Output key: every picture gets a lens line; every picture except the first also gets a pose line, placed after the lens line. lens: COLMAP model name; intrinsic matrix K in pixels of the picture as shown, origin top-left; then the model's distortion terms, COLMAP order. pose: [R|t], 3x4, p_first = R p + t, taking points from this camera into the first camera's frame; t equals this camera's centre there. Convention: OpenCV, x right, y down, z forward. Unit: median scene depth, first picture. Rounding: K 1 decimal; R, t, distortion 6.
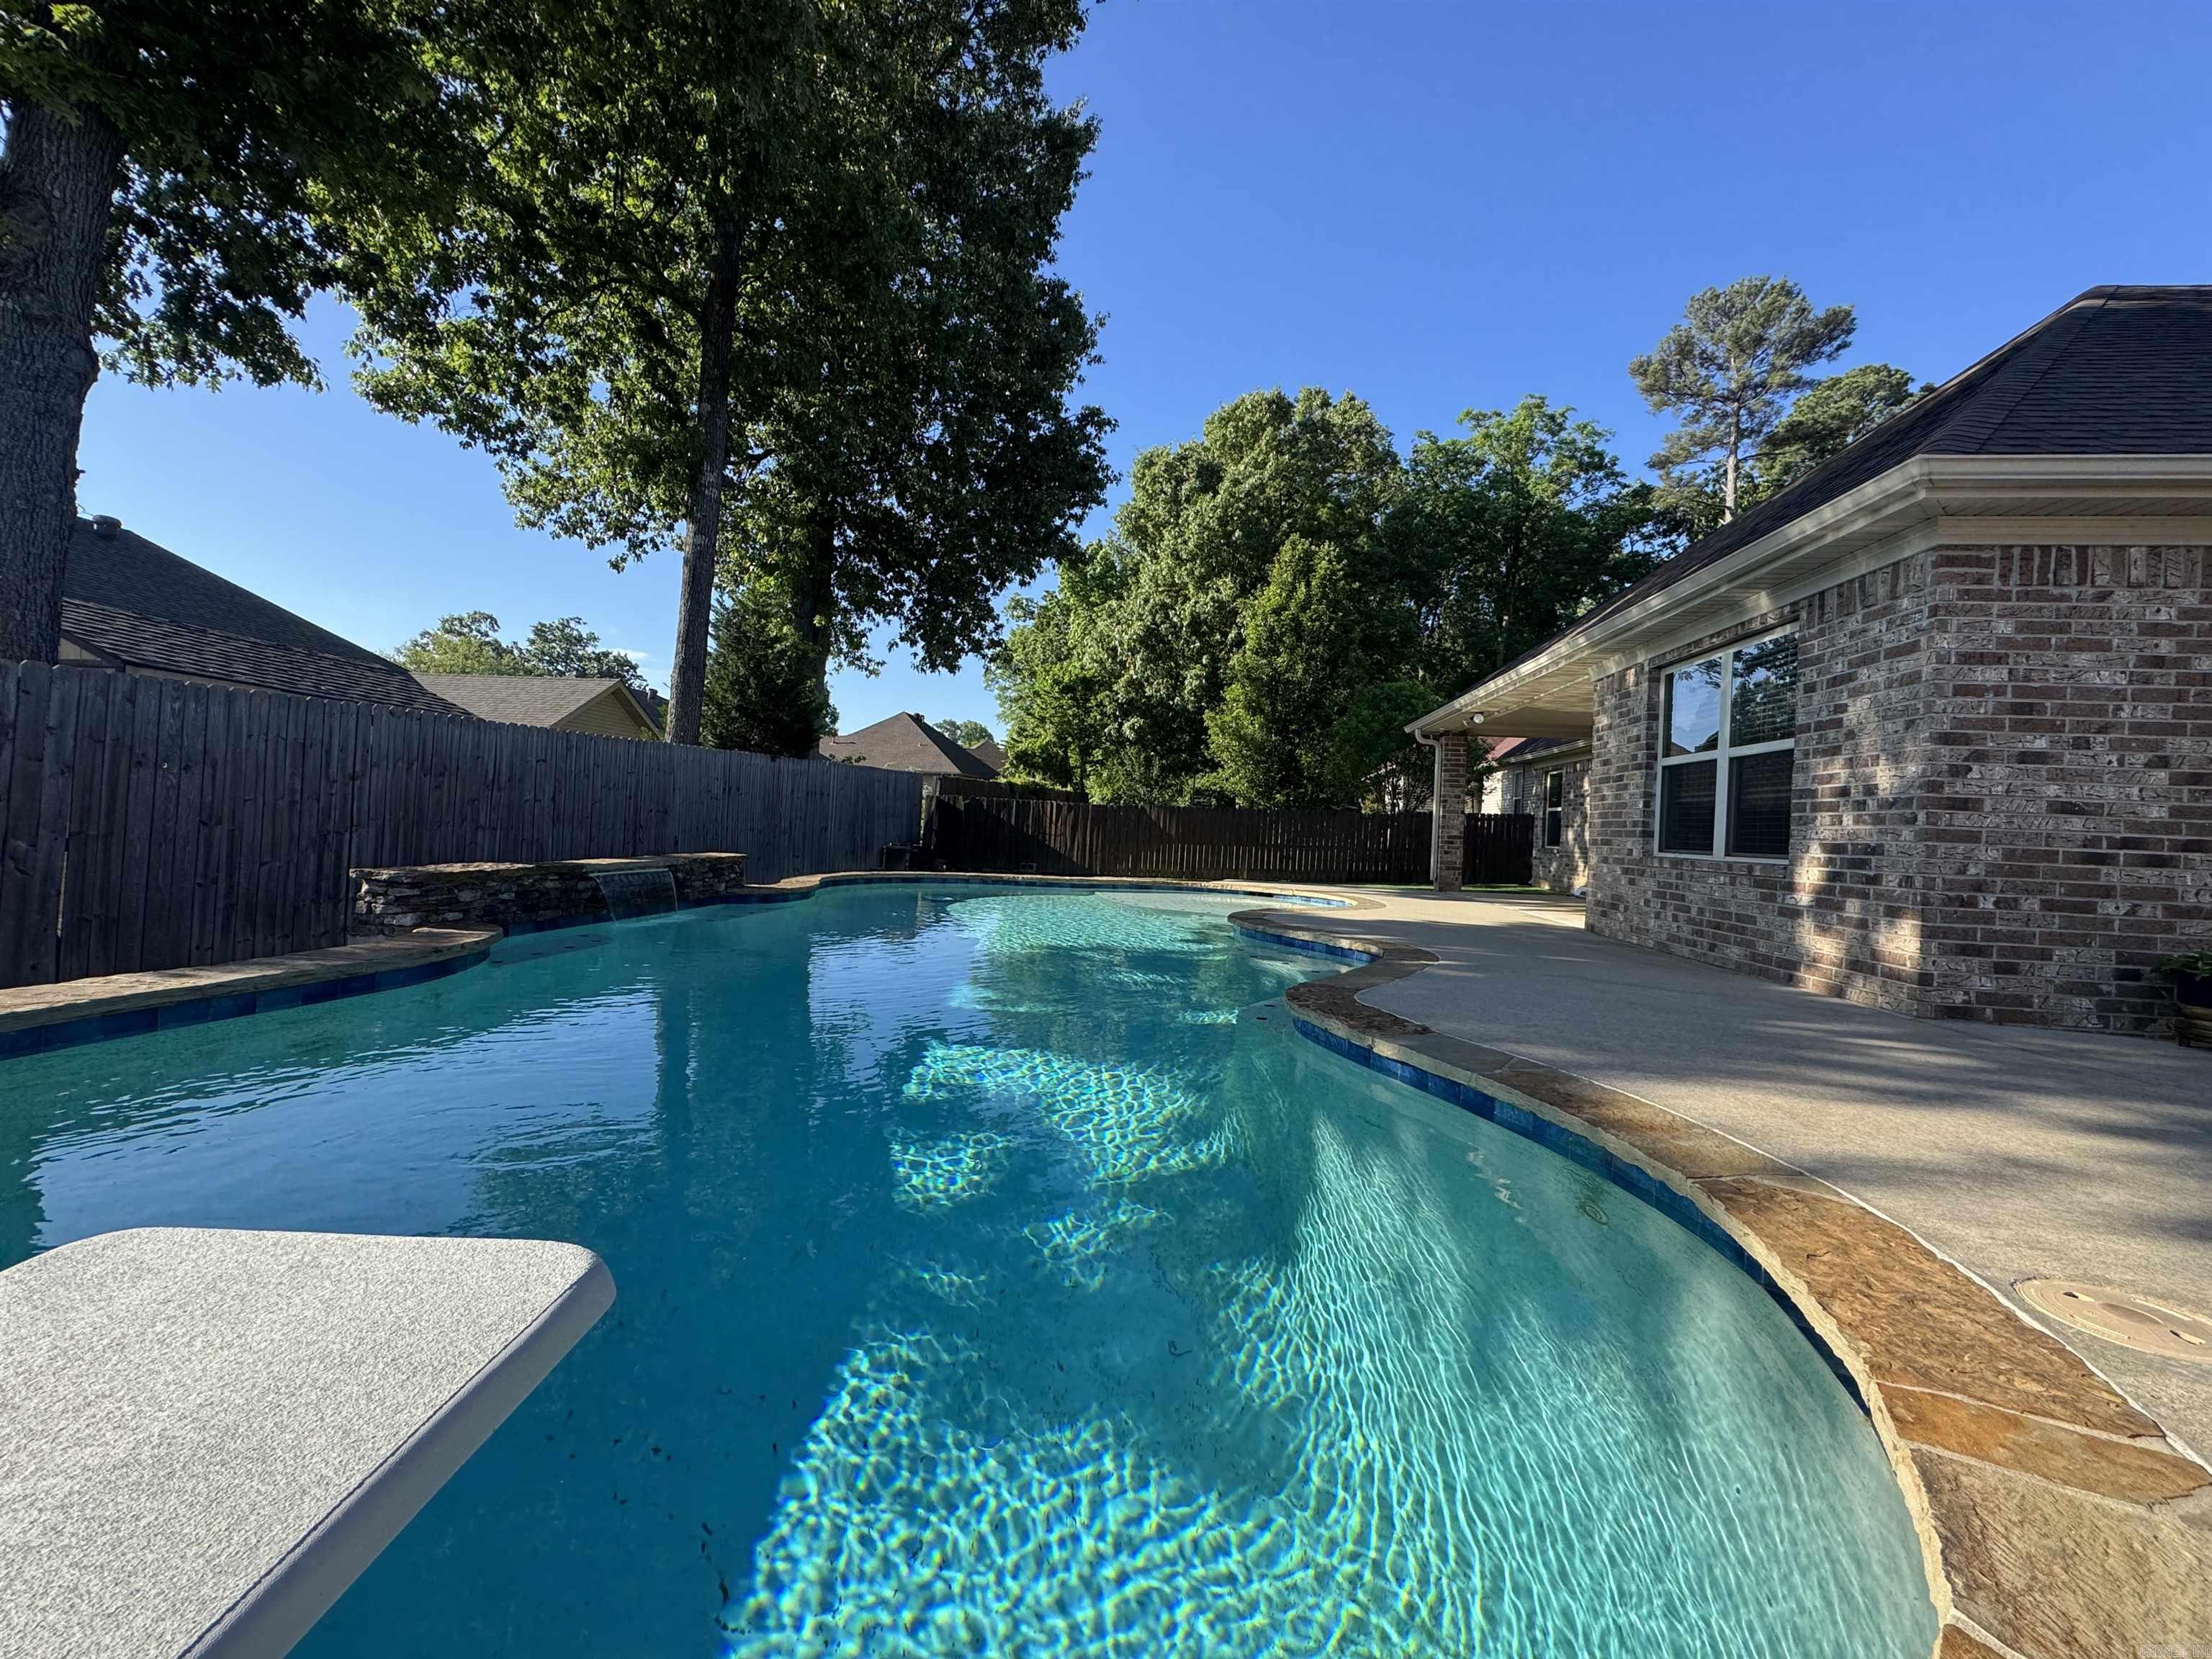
lens RADIAL K [[880.1, 0, 1107.8], [0, 880.1, 827.9], [0, 0, 1]] dist [-0.001880, 0.000434]
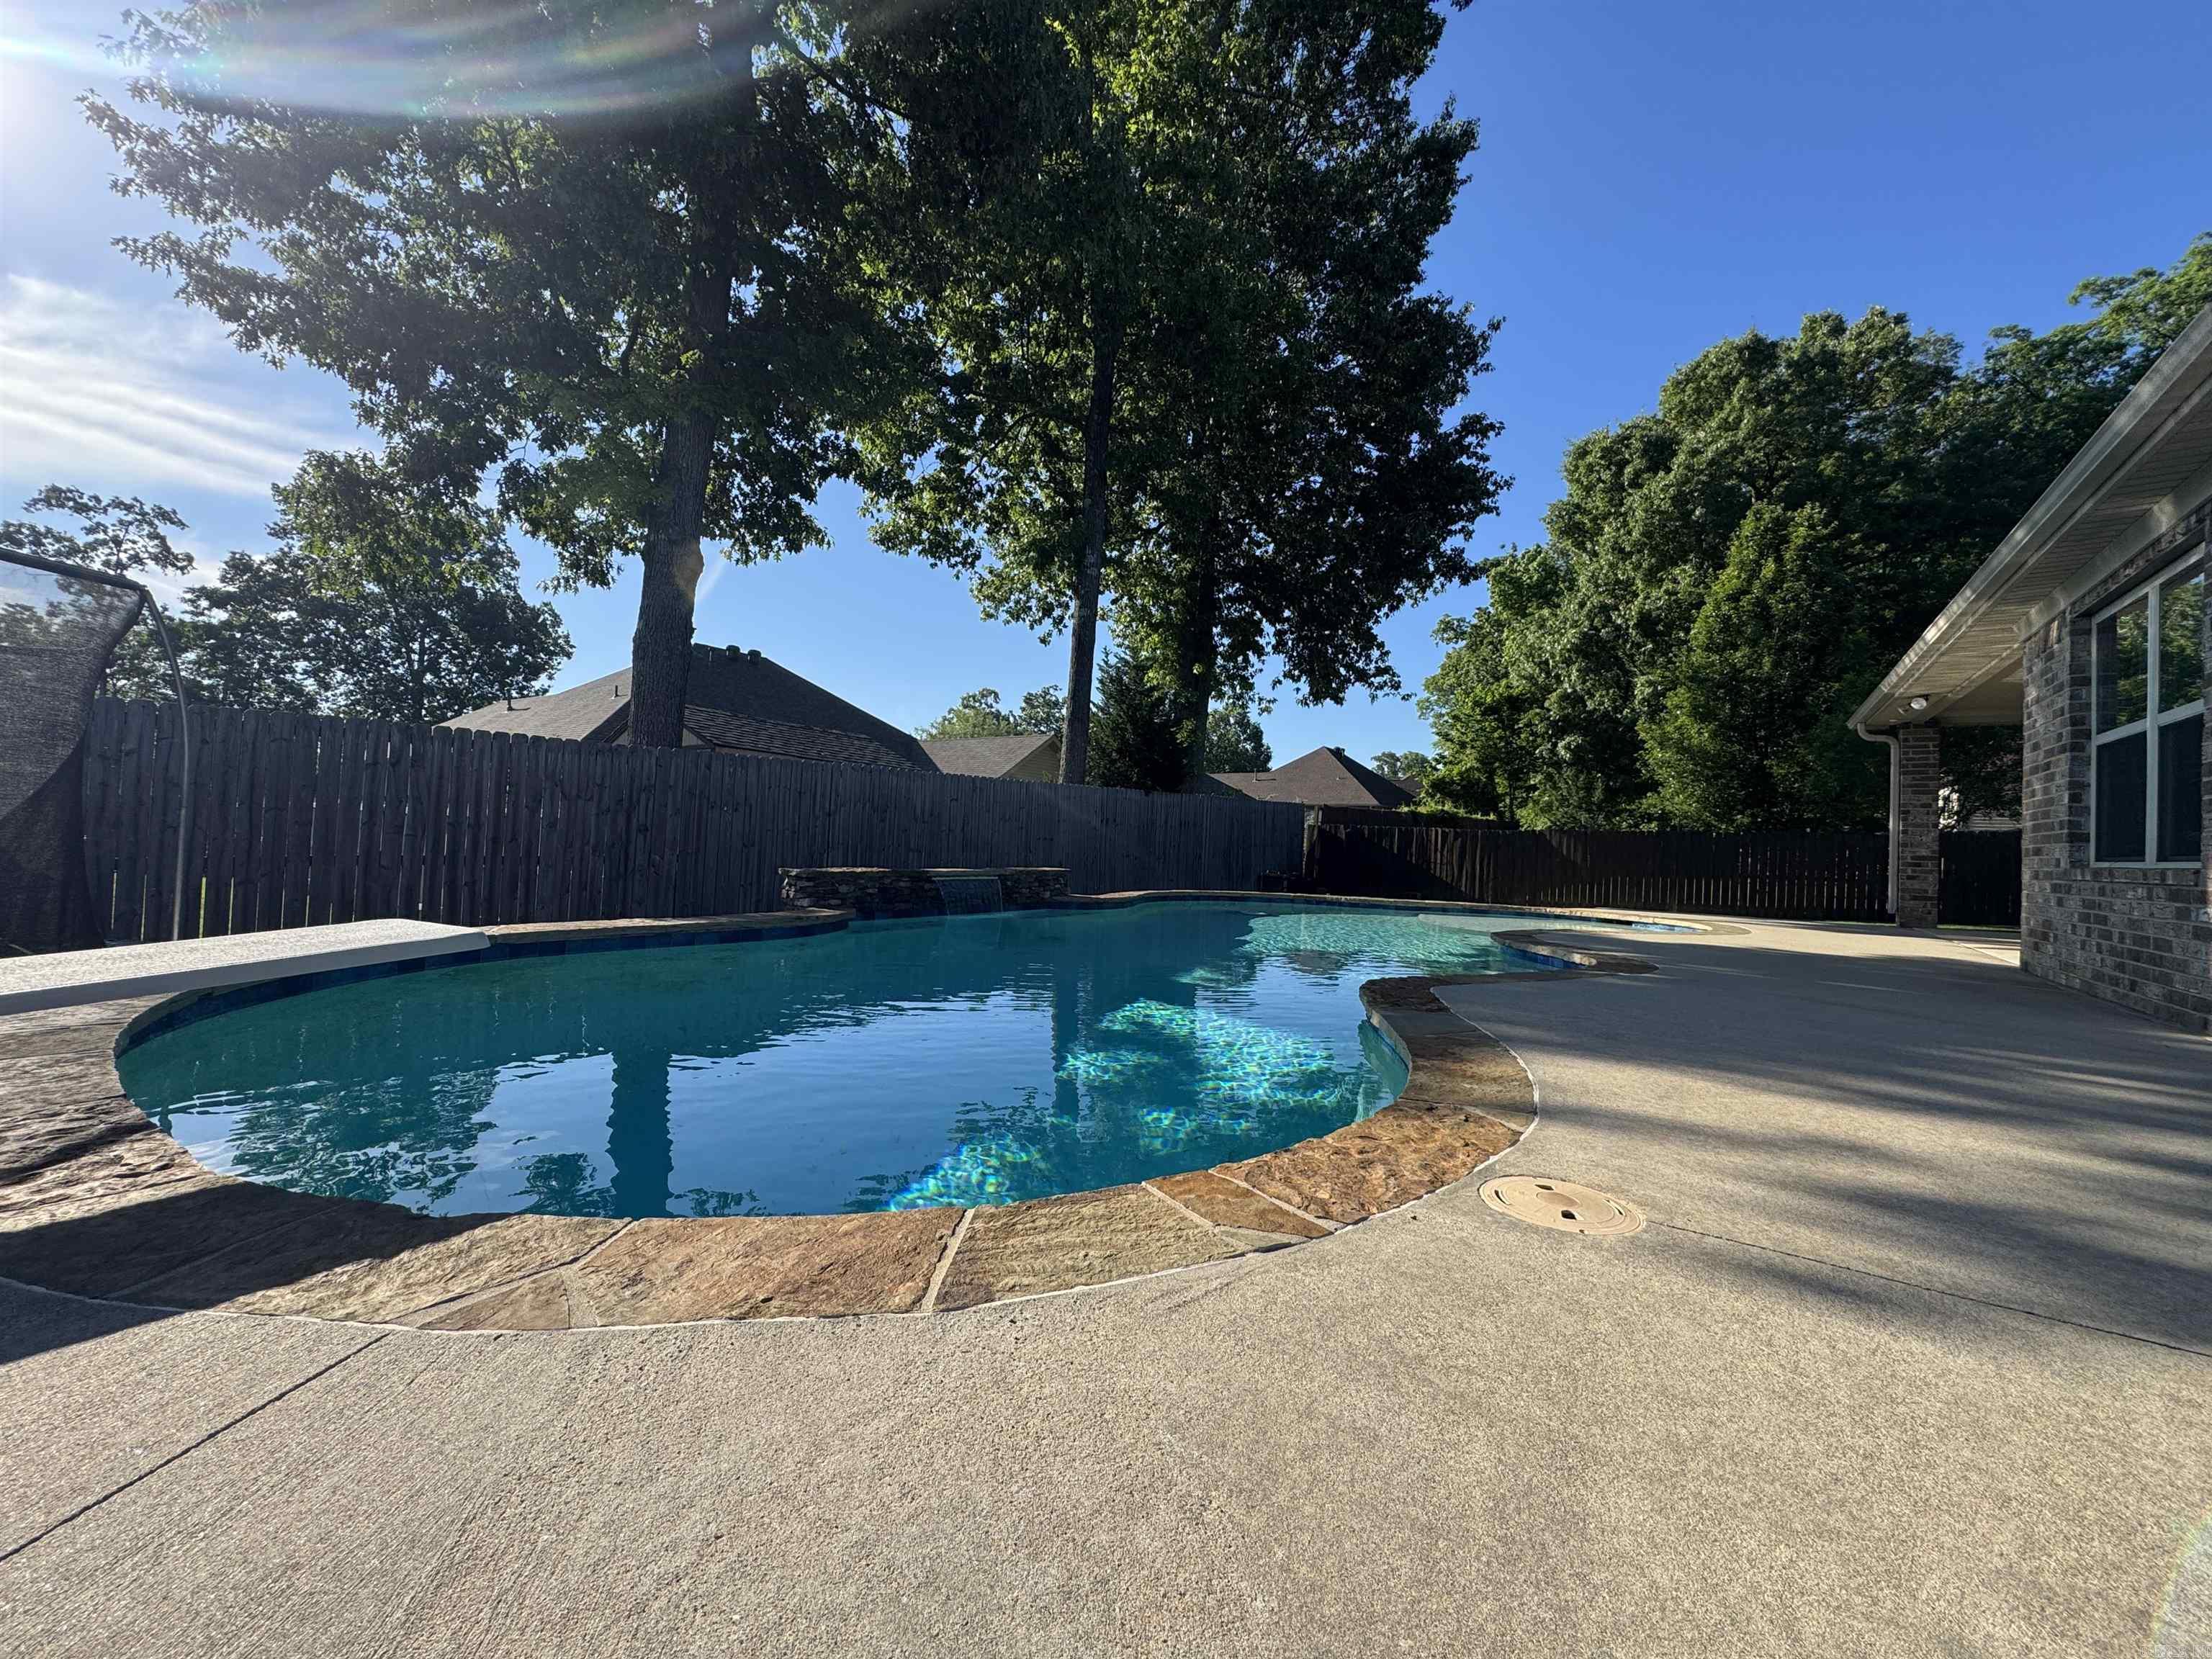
lens RADIAL K [[881.2, 0, 1106.0], [0, 881.2, 829.5], [0, 0, 1]] dist [-0.001950, 0.000033]
pose [[0.879668, -0.020959, -0.475126, 0.114070], [0.002272, 0.999202, -0.039870, 0.013113], [0.475583, 0.033993, 0.879014, -0.023163]]
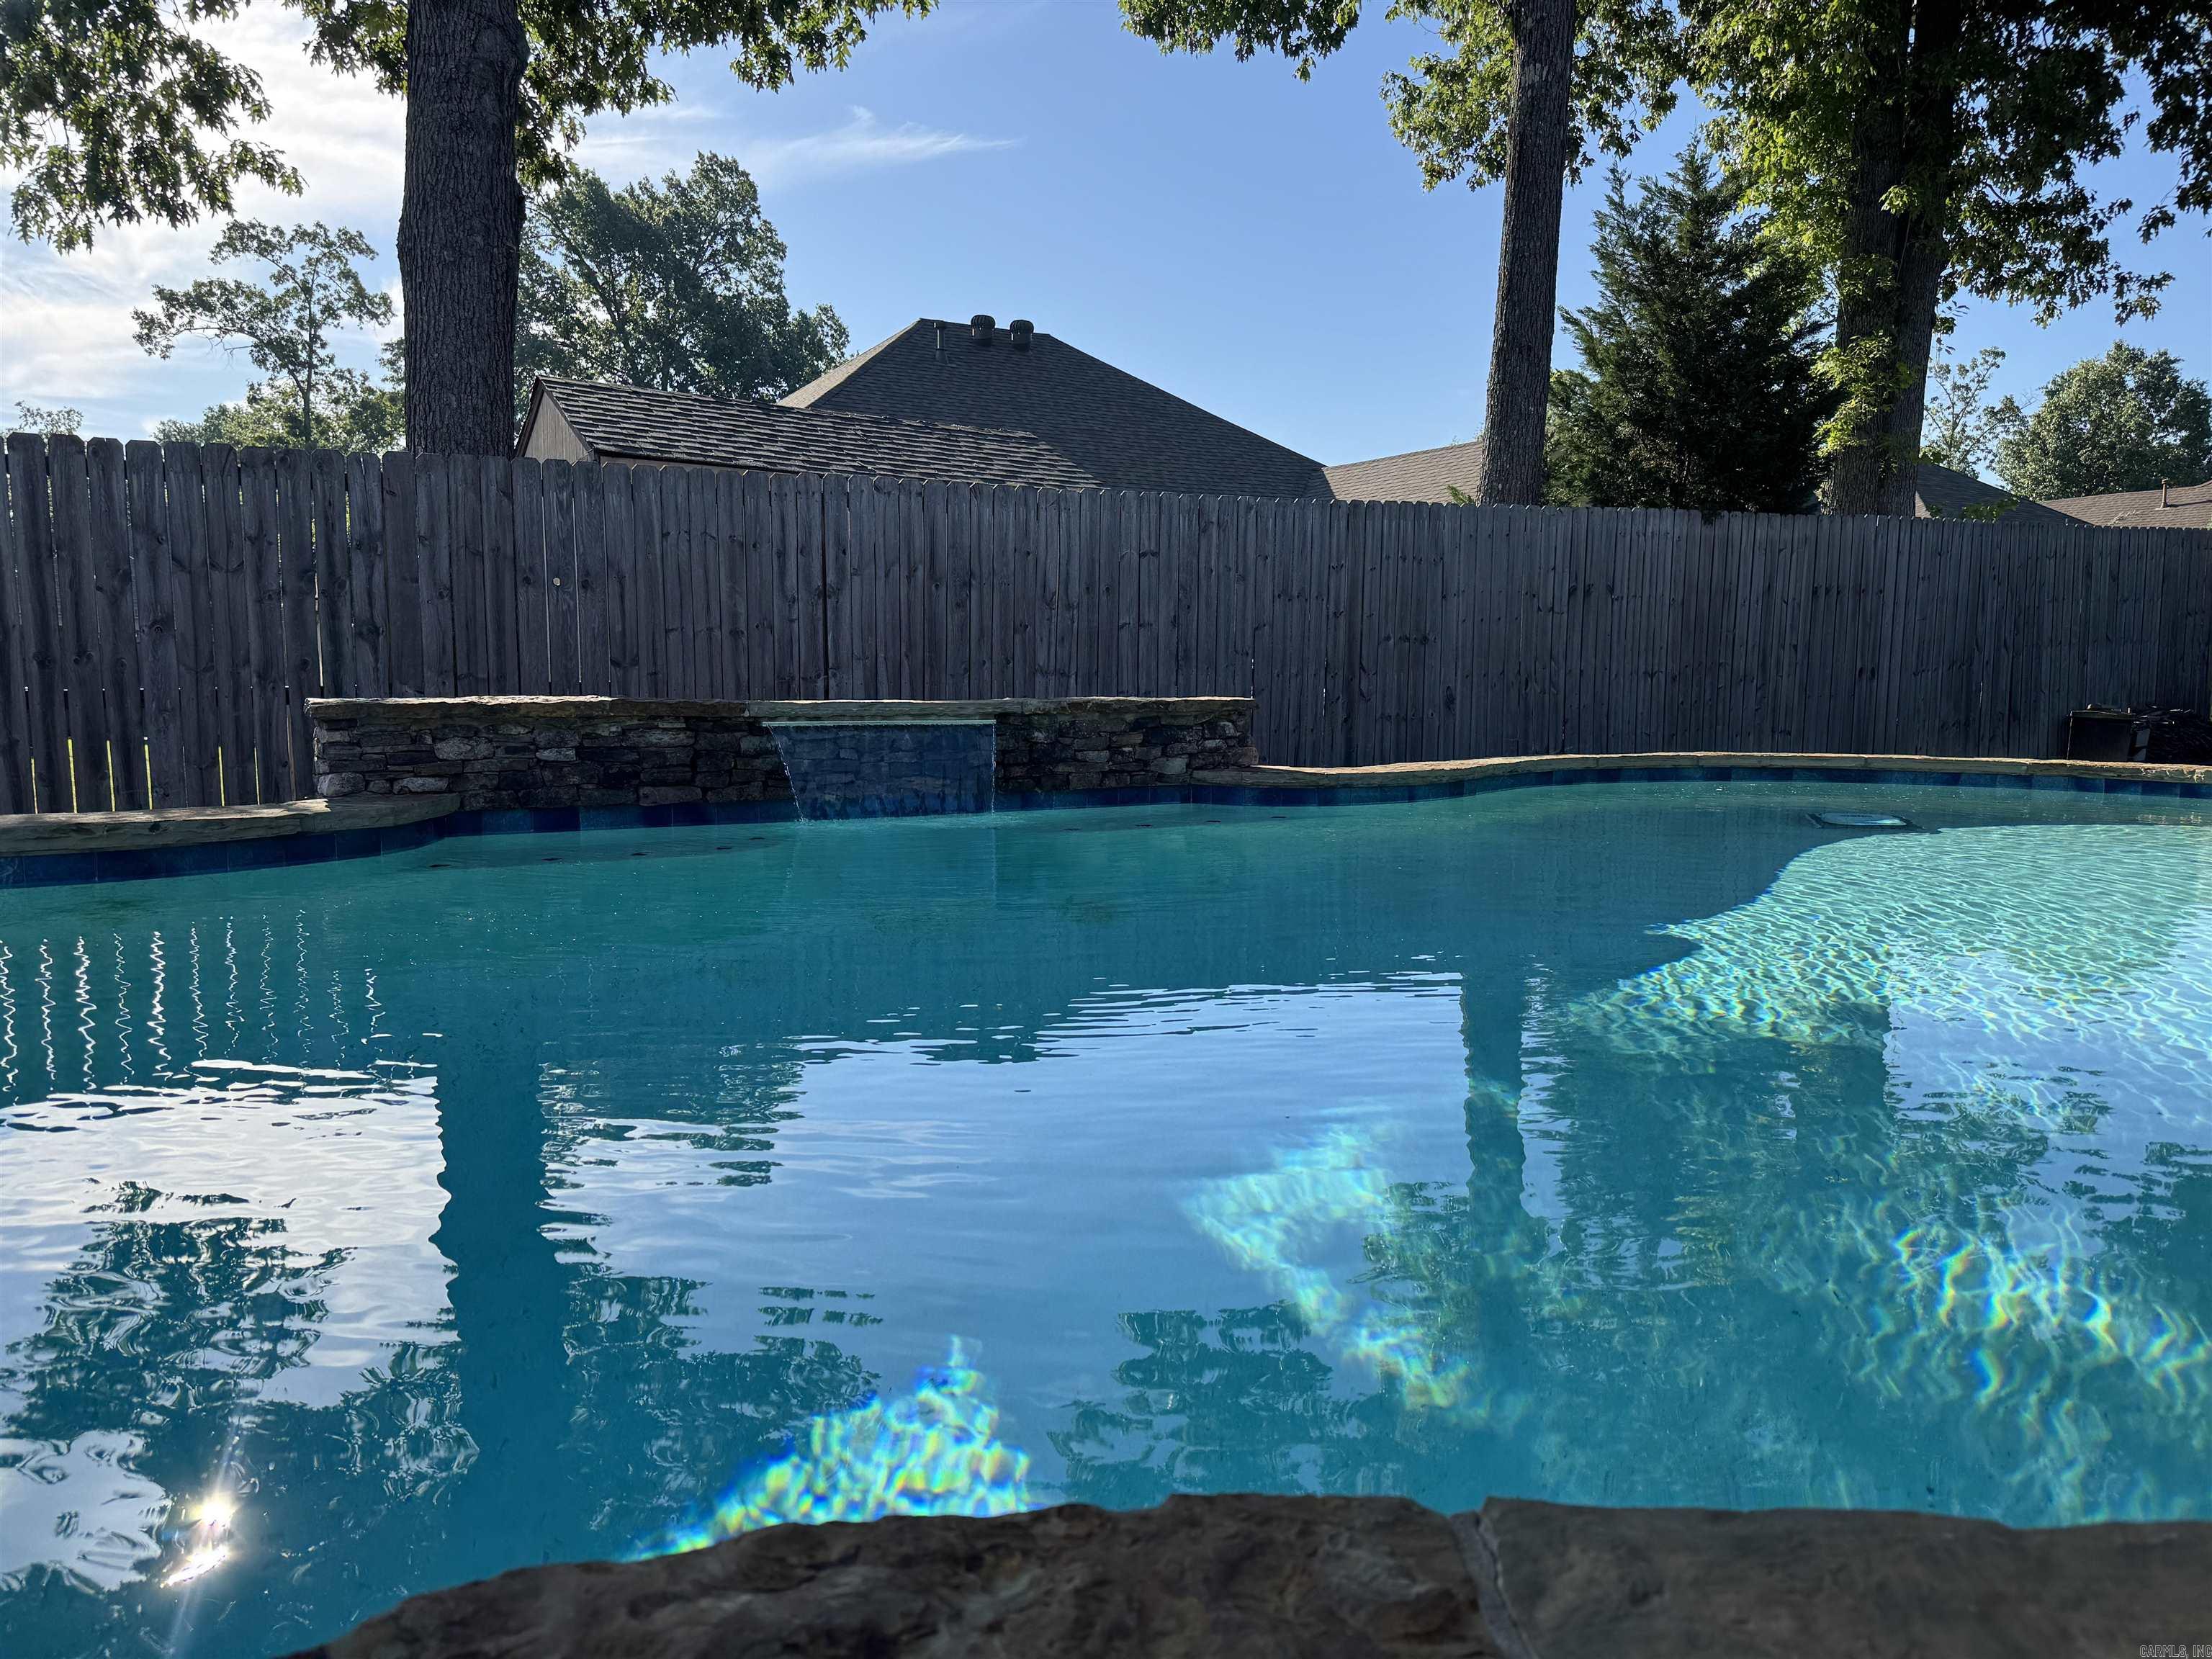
lens RADIAL K [[1565.9, 0, 1112.0], [0, 1565.9, 837.0], [0, 0, 1]] dist [0.012675, -0.007989]
pose [[0.595763, 0.044567, -0.801923, 0.102881], [0.020481, 0.997292, 0.070640, 0.024003], [0.802899, -0.058509, 0.593237, 0.252362]]
